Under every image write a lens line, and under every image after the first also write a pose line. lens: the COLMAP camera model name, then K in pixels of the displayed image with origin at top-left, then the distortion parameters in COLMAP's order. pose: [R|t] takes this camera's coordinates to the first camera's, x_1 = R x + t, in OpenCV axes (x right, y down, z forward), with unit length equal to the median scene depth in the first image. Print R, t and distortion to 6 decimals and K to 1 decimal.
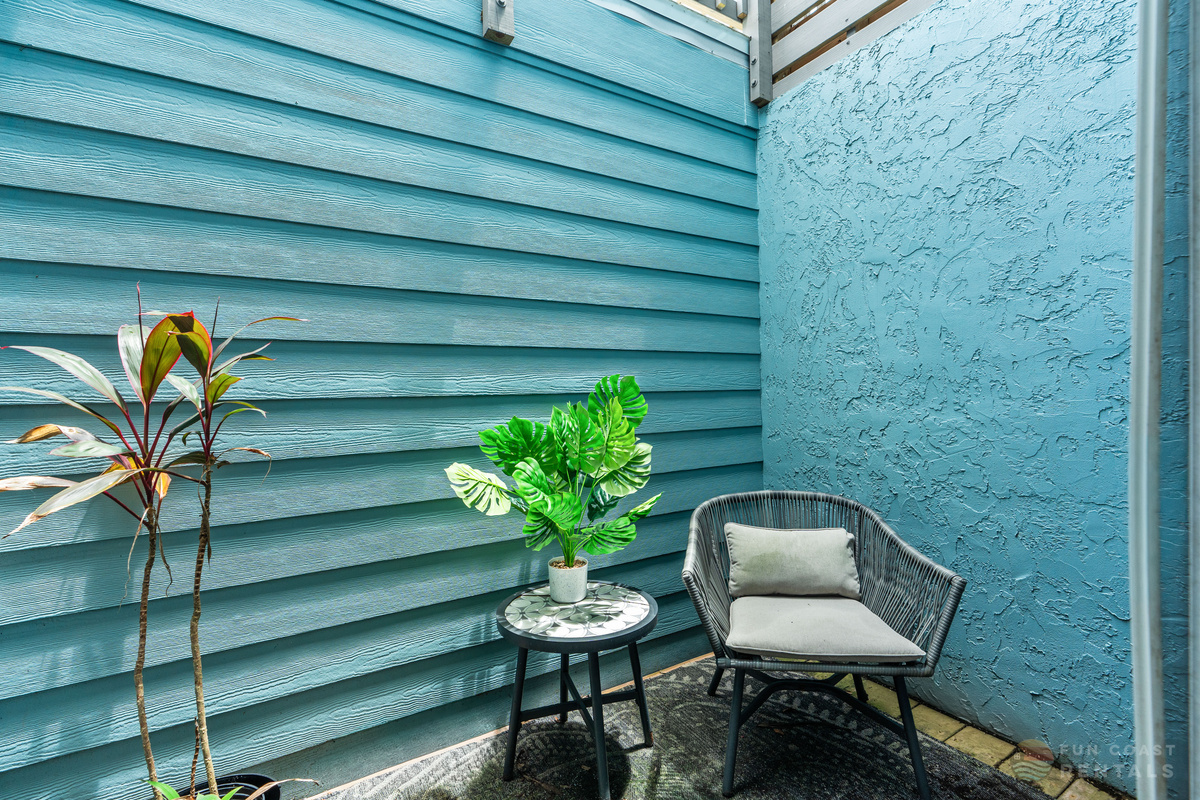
lens RADIAL K [[557.3, 0, 602.4], [0, 557.3, 378.9], [0, 0, 1]] dist [-0.012949, 0.006140]
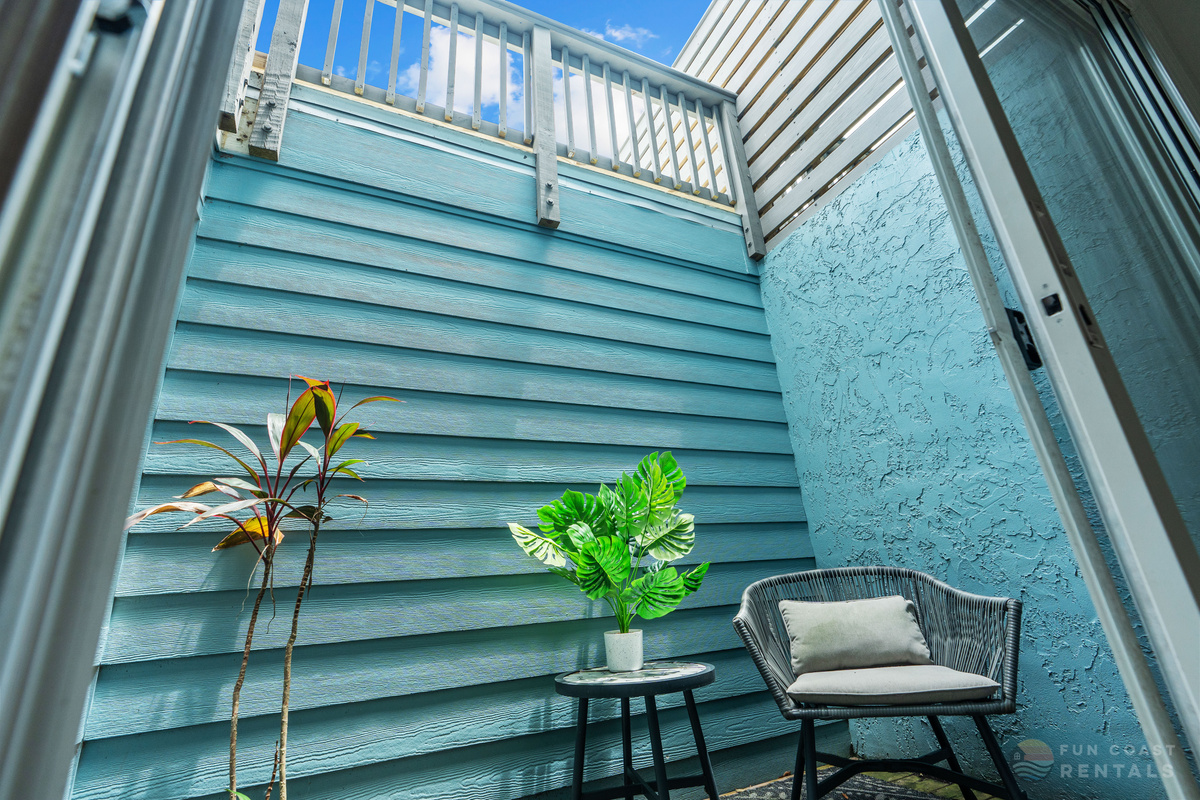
lens RADIAL K [[557.3, 0, 602.4], [0, 557.3, 378.9], [0, 0, 1]] dist [-0.012949, 0.006140]
pose [[0.992271, -0.089488, -0.085970, 0.028995], [0.050780, 0.924945, -0.376695, 0.271235], [0.113227, 0.369417, 0.922340, -0.118022]]
